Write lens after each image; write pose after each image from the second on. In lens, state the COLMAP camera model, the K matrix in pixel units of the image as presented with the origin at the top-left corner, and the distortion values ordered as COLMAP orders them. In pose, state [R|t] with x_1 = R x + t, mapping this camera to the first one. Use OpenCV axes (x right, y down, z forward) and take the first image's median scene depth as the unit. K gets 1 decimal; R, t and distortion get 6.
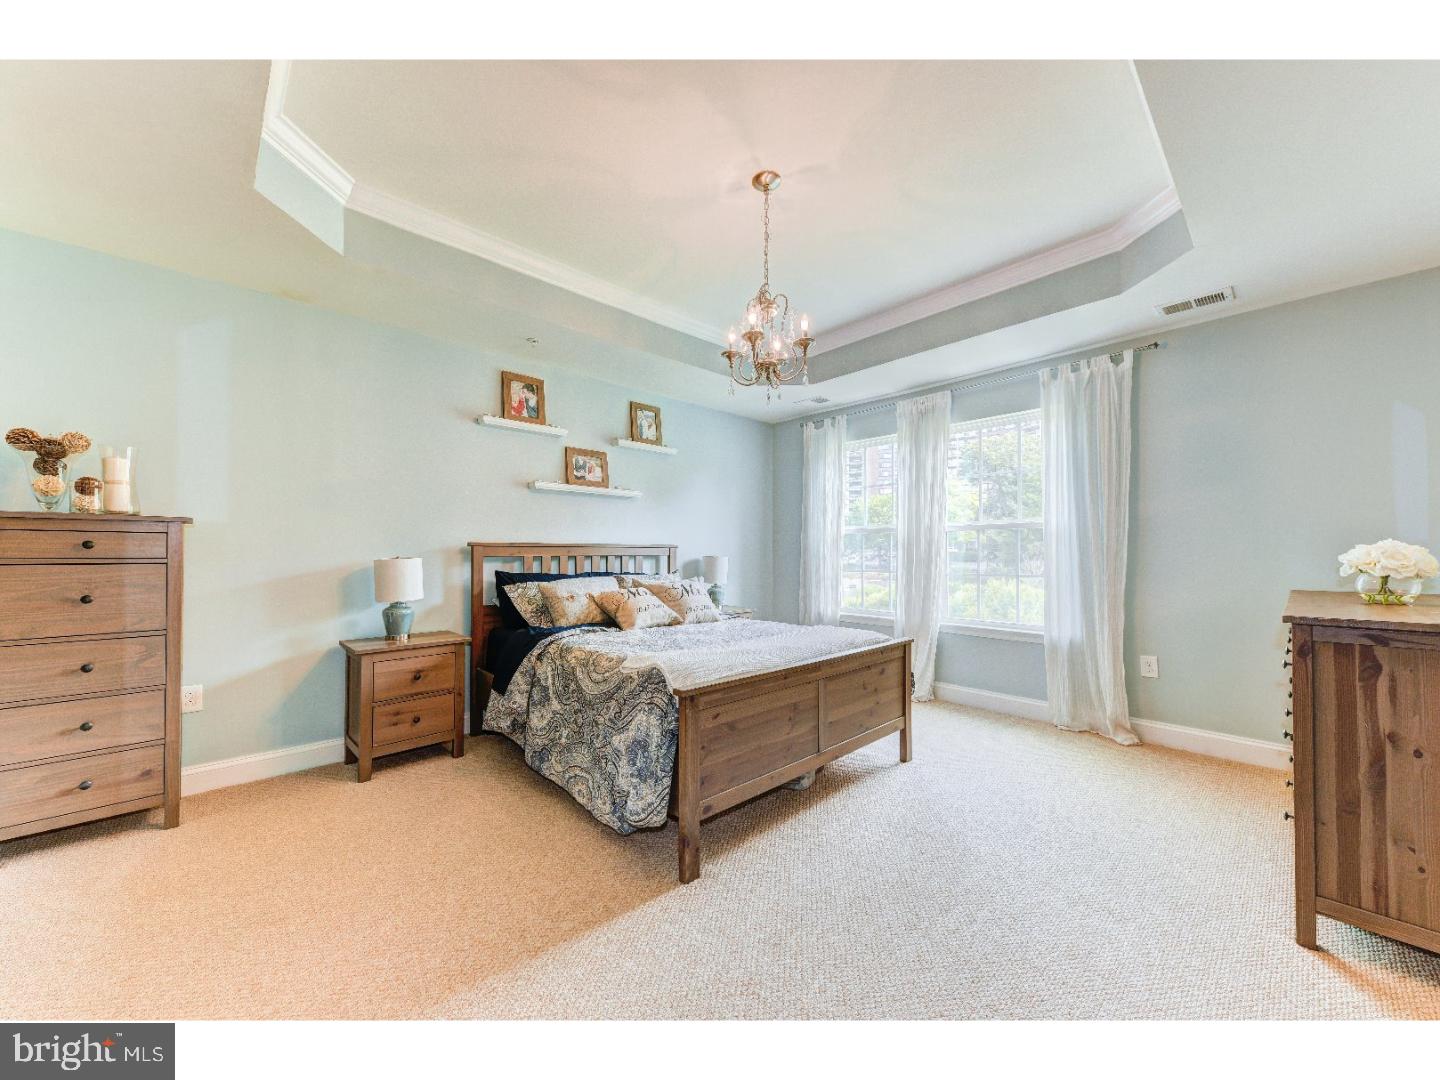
lens RADIAL K [[553.3, 0, 723.6], [0, 553.3, 550.0], [0, 0, 1]] dist [0.015817, -0.000151]
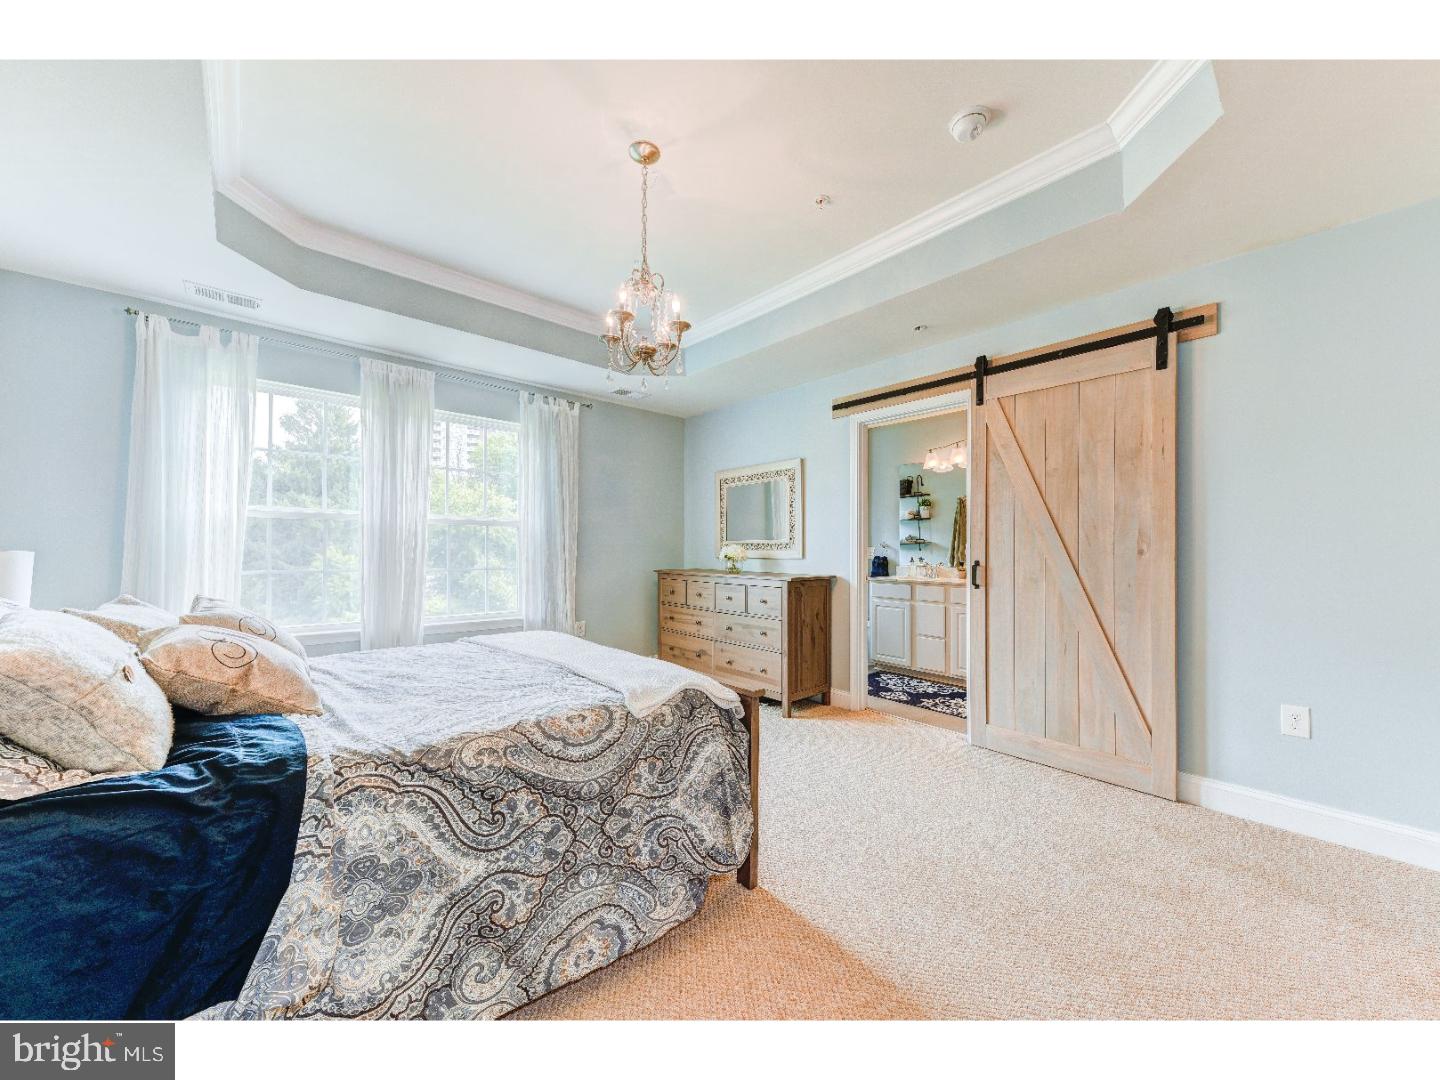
lens RADIAL K [[553.3, 0, 723.6], [0, 553.3, 550.0], [0, 0, 1]] dist [0.015817, -0.000151]
pose [[-0.008432, 0.005293, 0.999950, -0.798121], [-0.008934, 0.999946, -0.005369, 0.010651], [-0.999925, -0.008979, -0.008385, 0.813197]]
